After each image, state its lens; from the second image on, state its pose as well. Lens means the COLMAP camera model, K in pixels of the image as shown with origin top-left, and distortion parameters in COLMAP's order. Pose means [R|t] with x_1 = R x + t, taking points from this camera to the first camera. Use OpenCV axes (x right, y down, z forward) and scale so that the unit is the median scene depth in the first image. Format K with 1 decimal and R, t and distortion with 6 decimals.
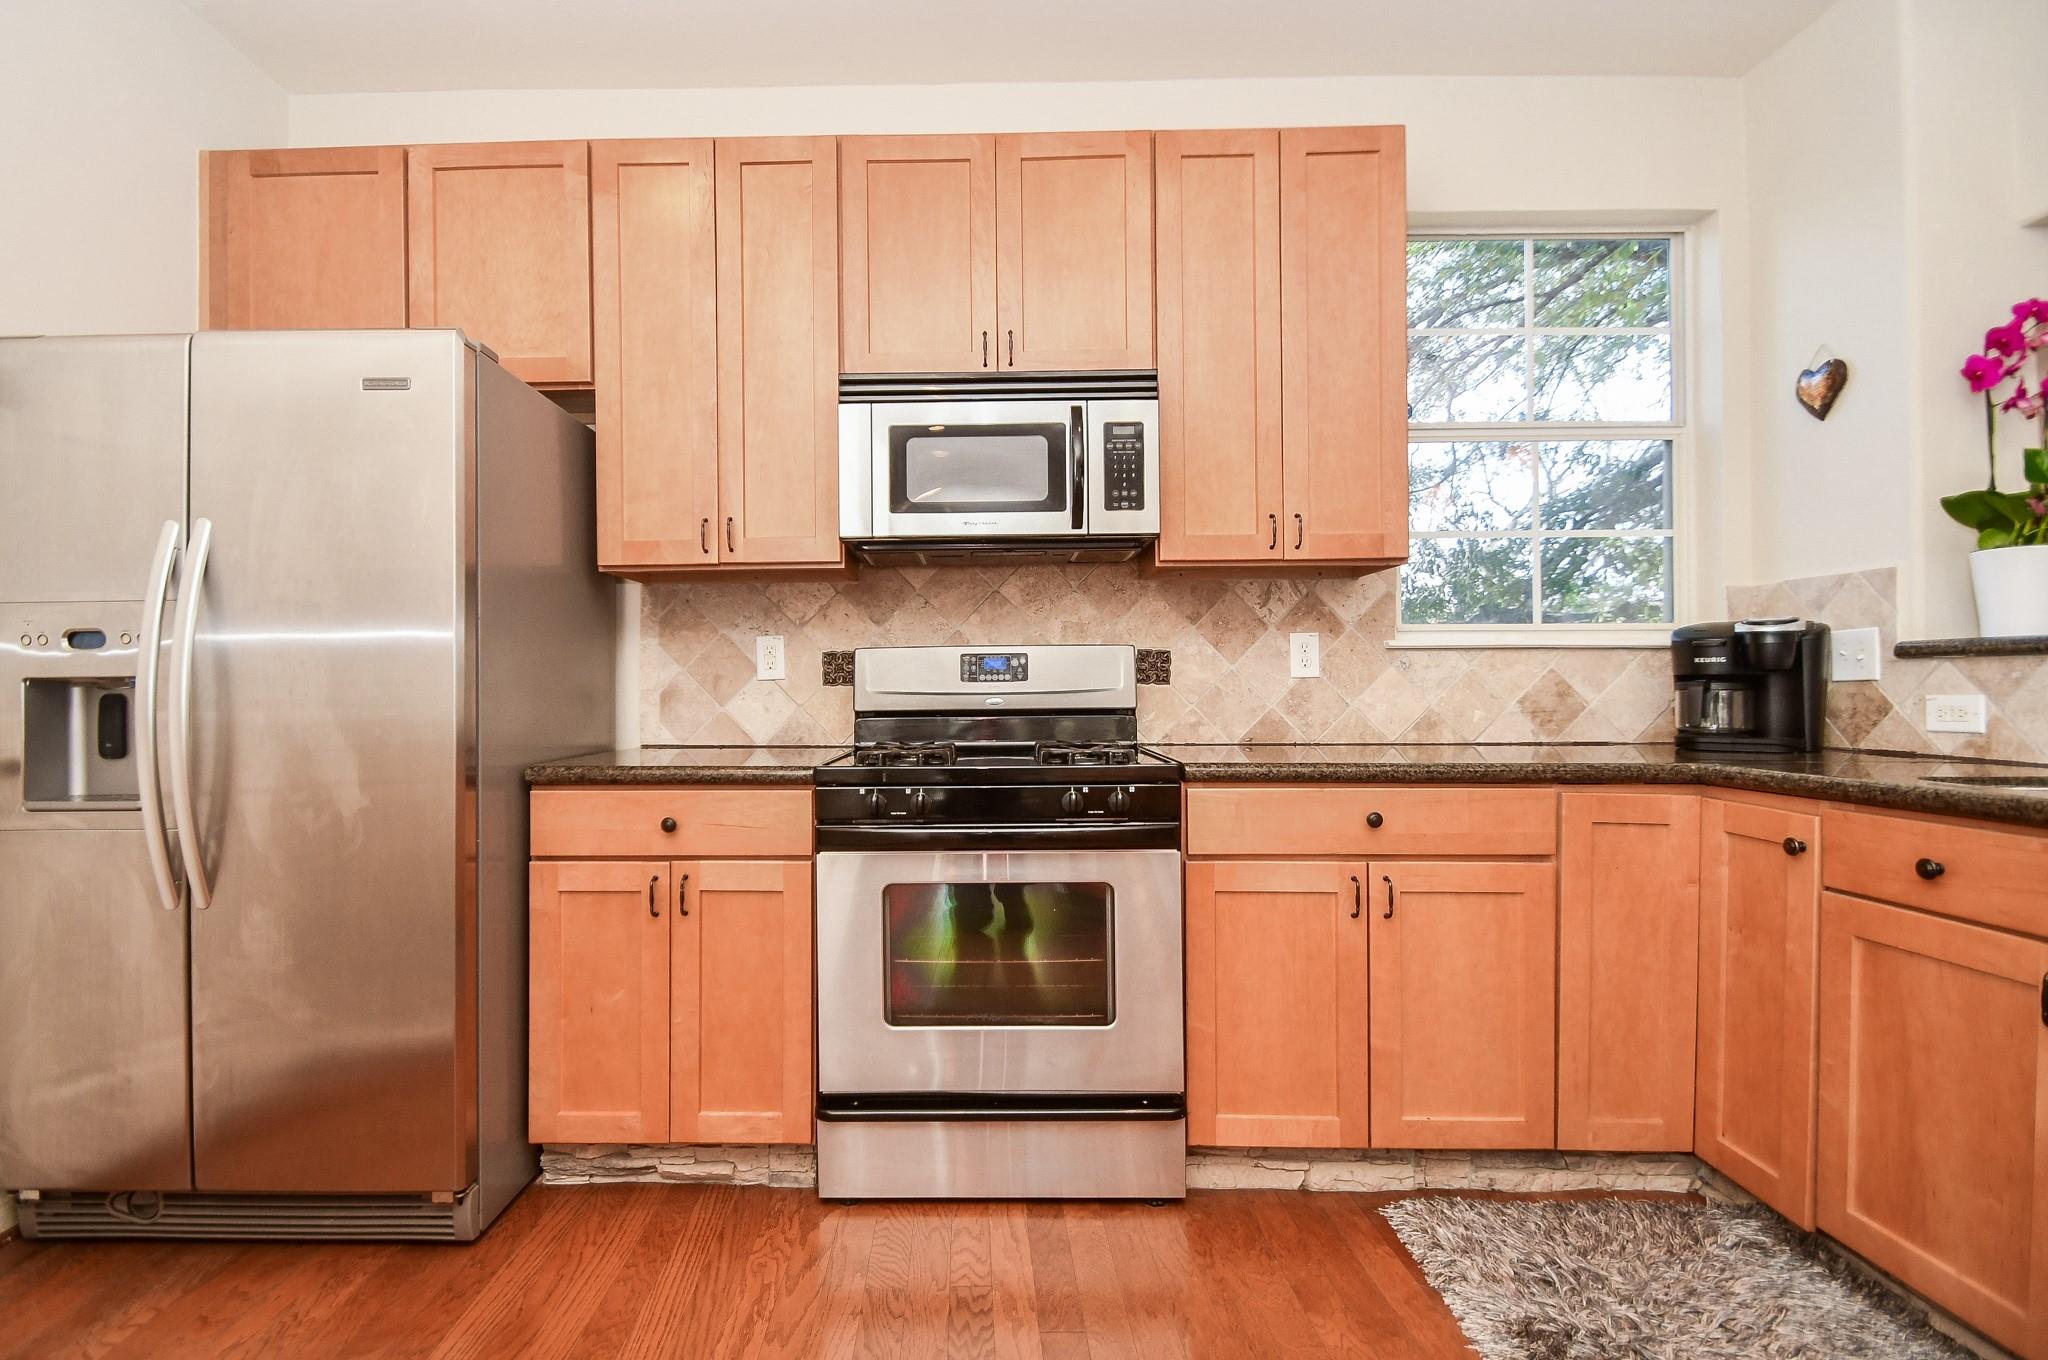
lens RADIAL K [[920.9, 0, 971.4], [0, 920.9, 682.4], [0, 0, 1]] dist [0.012910, -0.016519]
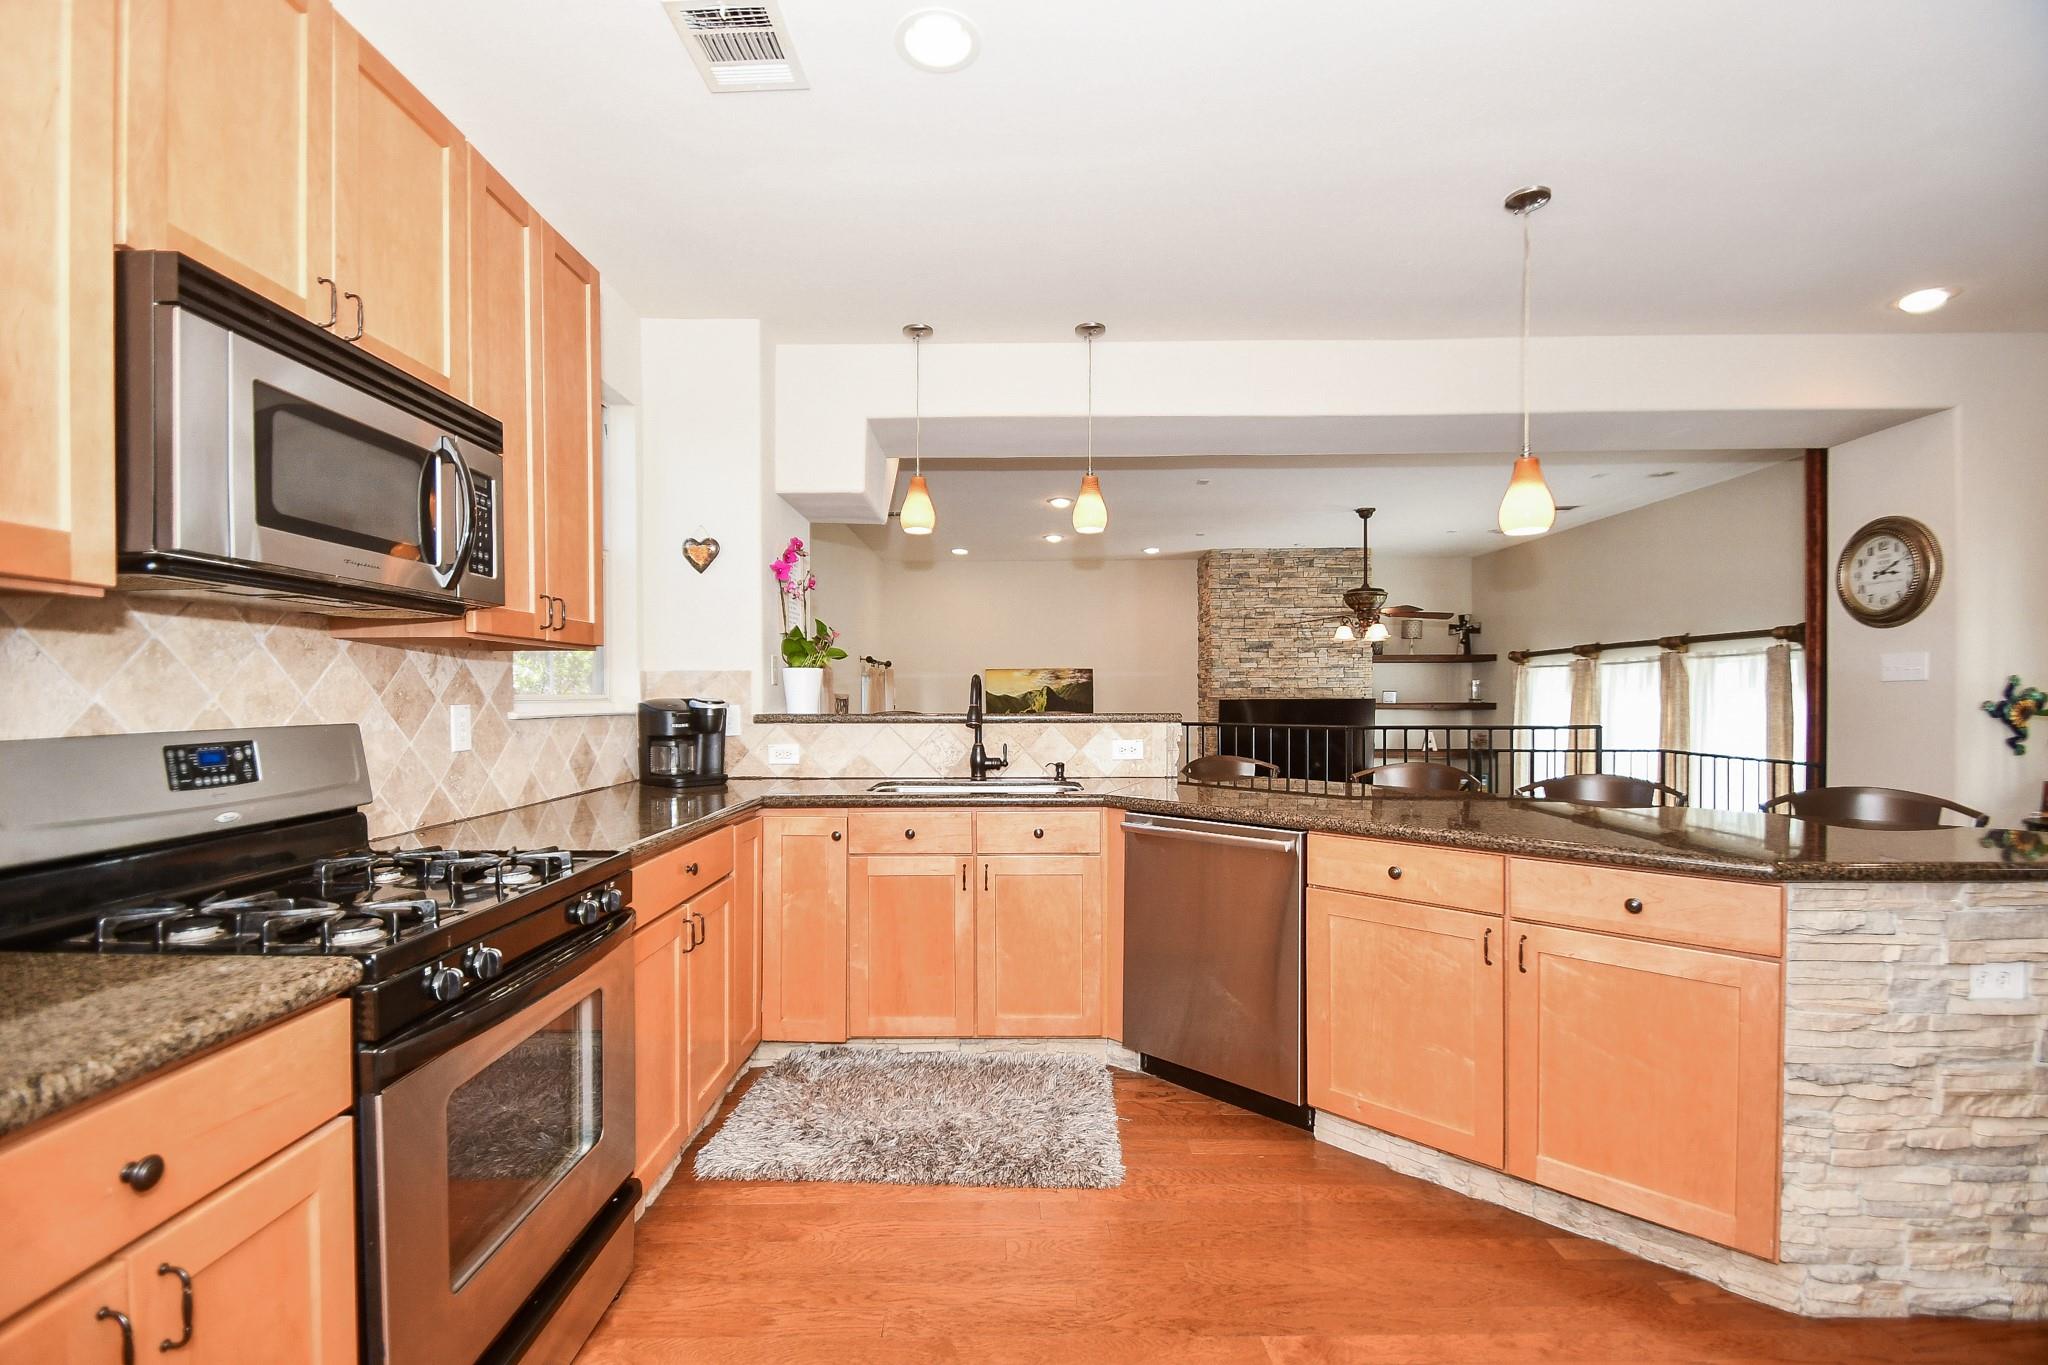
lens RADIAL K [[895.6, 0, 993.8], [0, 895.6, 696.6], [0, 0, 1]] dist [0.001826, 0.000039]
pose [[0.005259, 0.003232, 0.999981, -0.653855], [-0.000340, 0.999995, -0.003230, -0.067936], [-0.999986, -0.000323, 0.005260, 0.501287]]
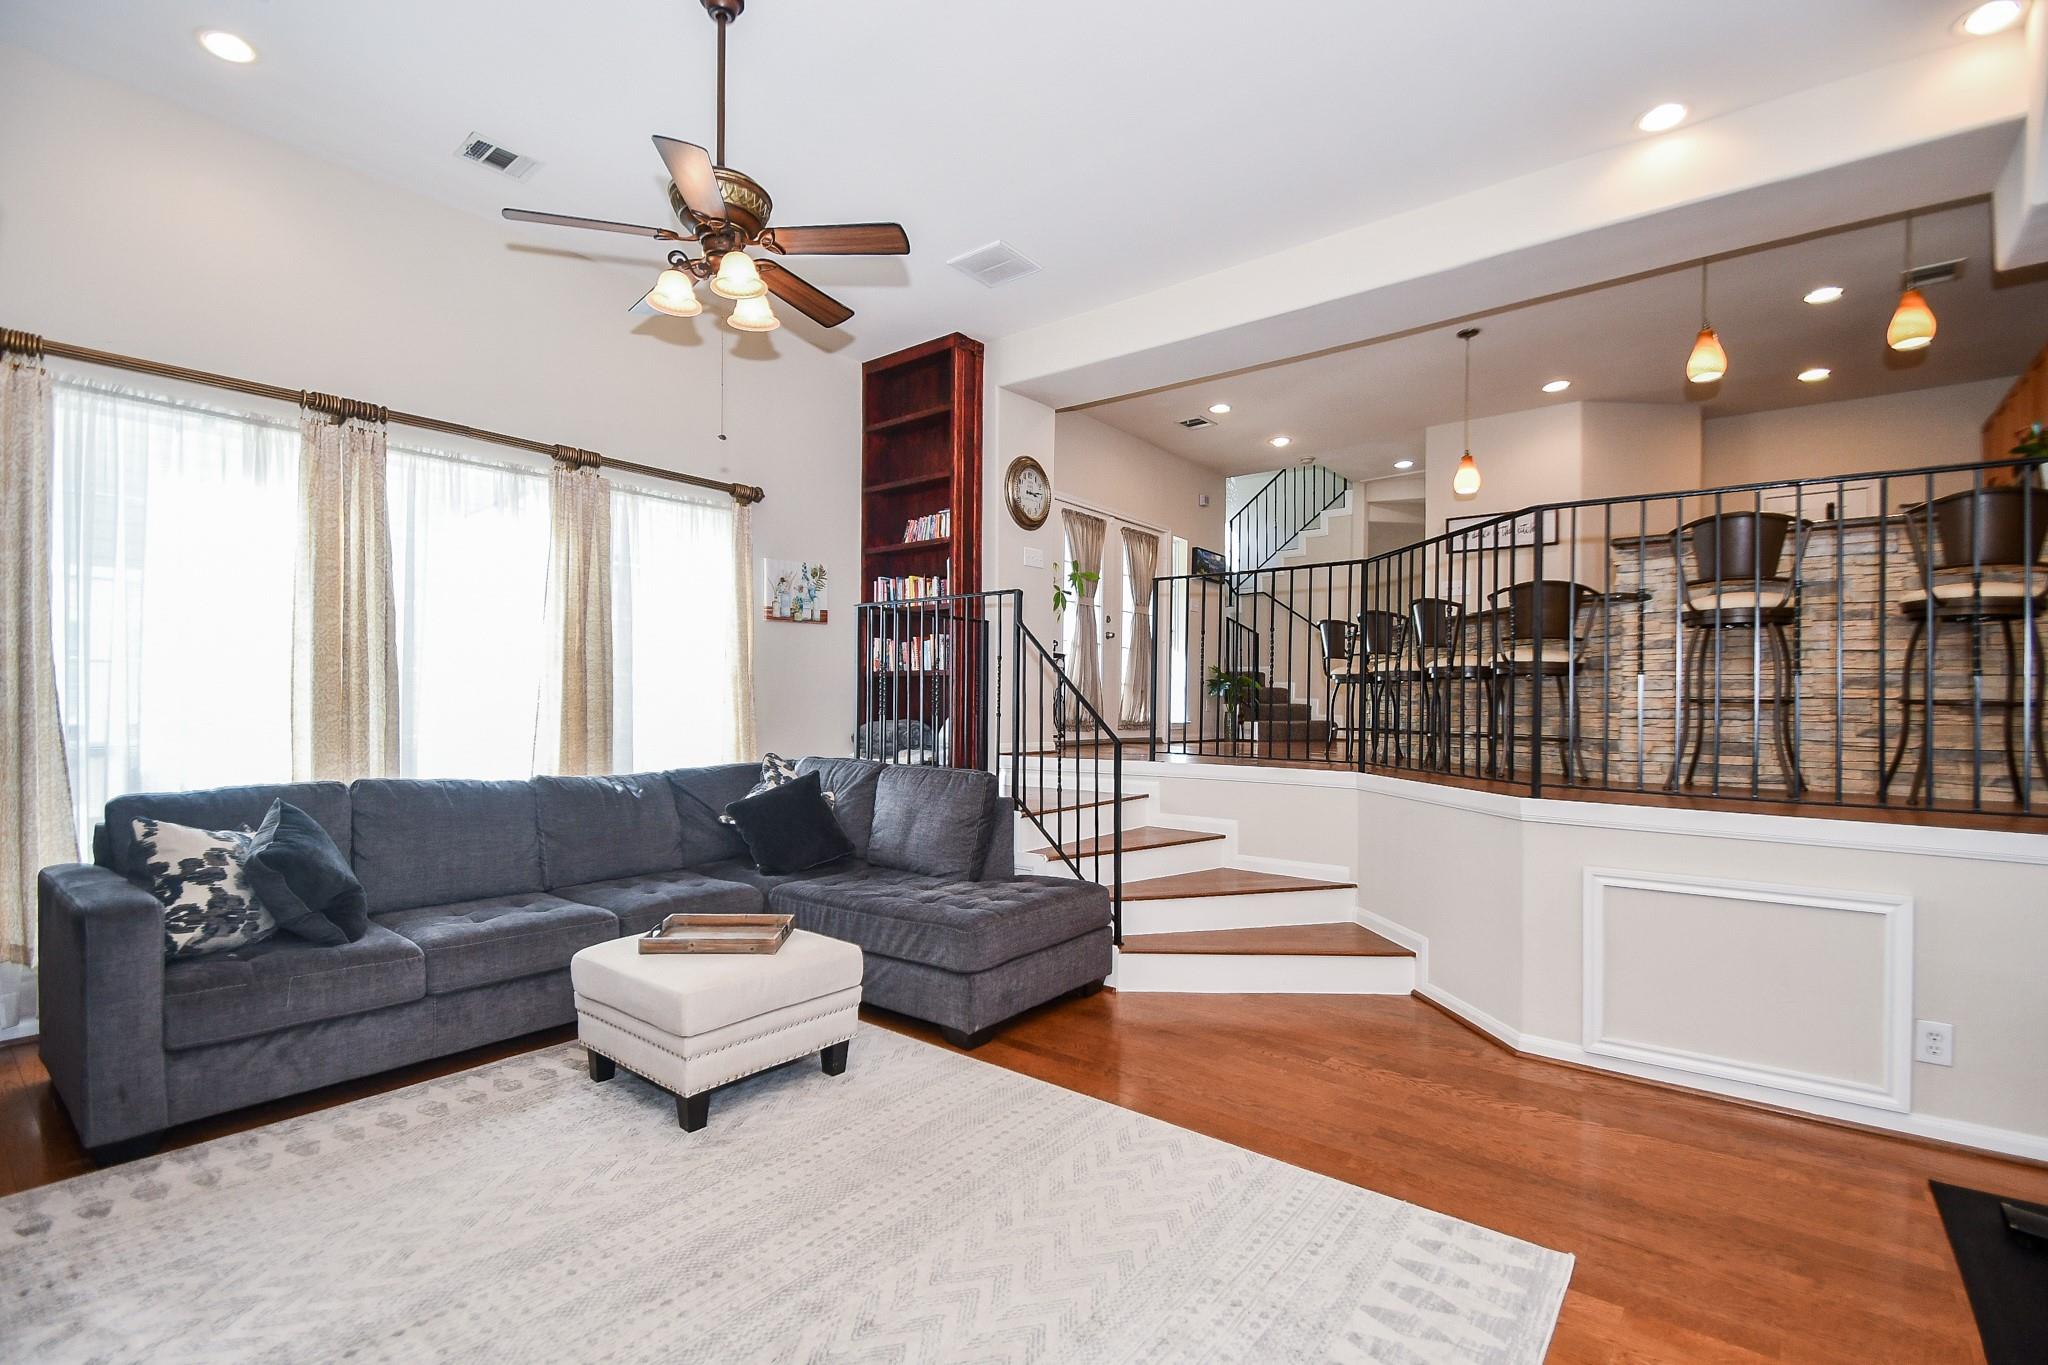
lens RADIAL K [[901.2, 0, 1016.1], [0, 901.2, 692.8], [0, 0, 1]] dist [0.011297, -0.011592]
pose [[-0.616274, -0.005748, -0.787511, 3.621332], [-0.002632, 0.999983, -0.005239, 0.324483], [0.787528, -0.001156, -0.616278, 0.368146]]
